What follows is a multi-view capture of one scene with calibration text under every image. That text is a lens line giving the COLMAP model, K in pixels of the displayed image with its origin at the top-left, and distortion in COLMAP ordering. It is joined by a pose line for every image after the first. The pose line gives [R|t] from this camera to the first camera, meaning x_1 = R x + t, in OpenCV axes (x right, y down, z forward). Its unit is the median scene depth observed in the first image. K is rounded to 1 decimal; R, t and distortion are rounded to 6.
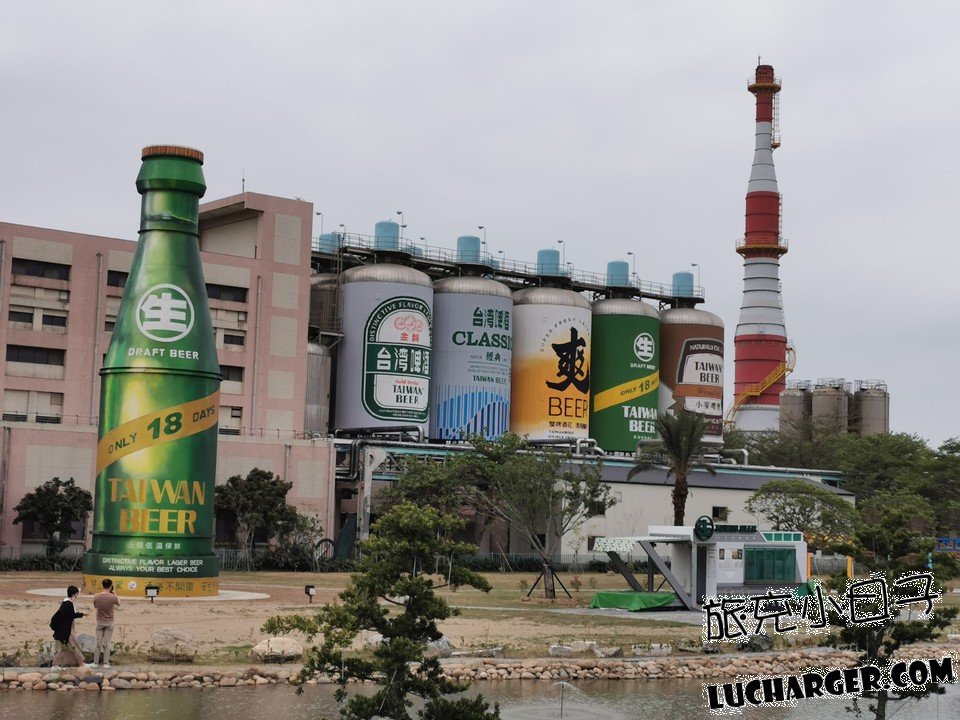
lens RADIAL K [[1603.0, 0, 480.0], [0, 1603.0, 360.0], [0, 0, 1]] dist [0.023427, 0.036857]
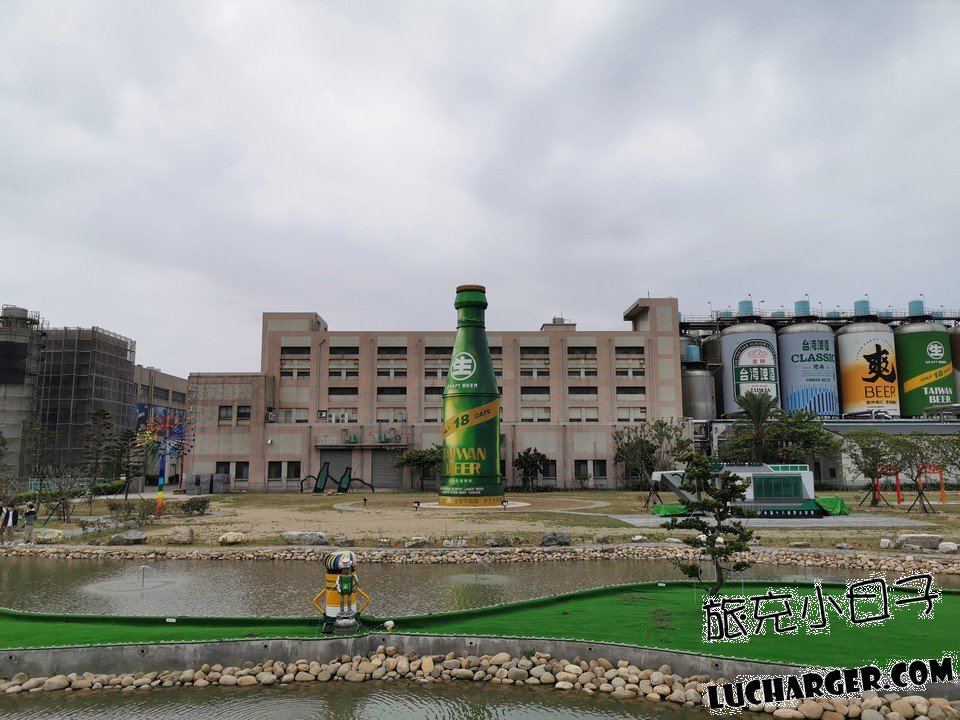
lens RADIAL K [[729.8, 0, 480.0], [0, 729.8, 360.0], [0, 0, 1]] dist [0.169452, -0.225718]
pose [[0.812505, -0.116374, -0.571220, 0.182008], [0.091352, 0.993183, -0.072401, 0.016557], [0.575752, 0.006644, 0.817598, 0.126848]]
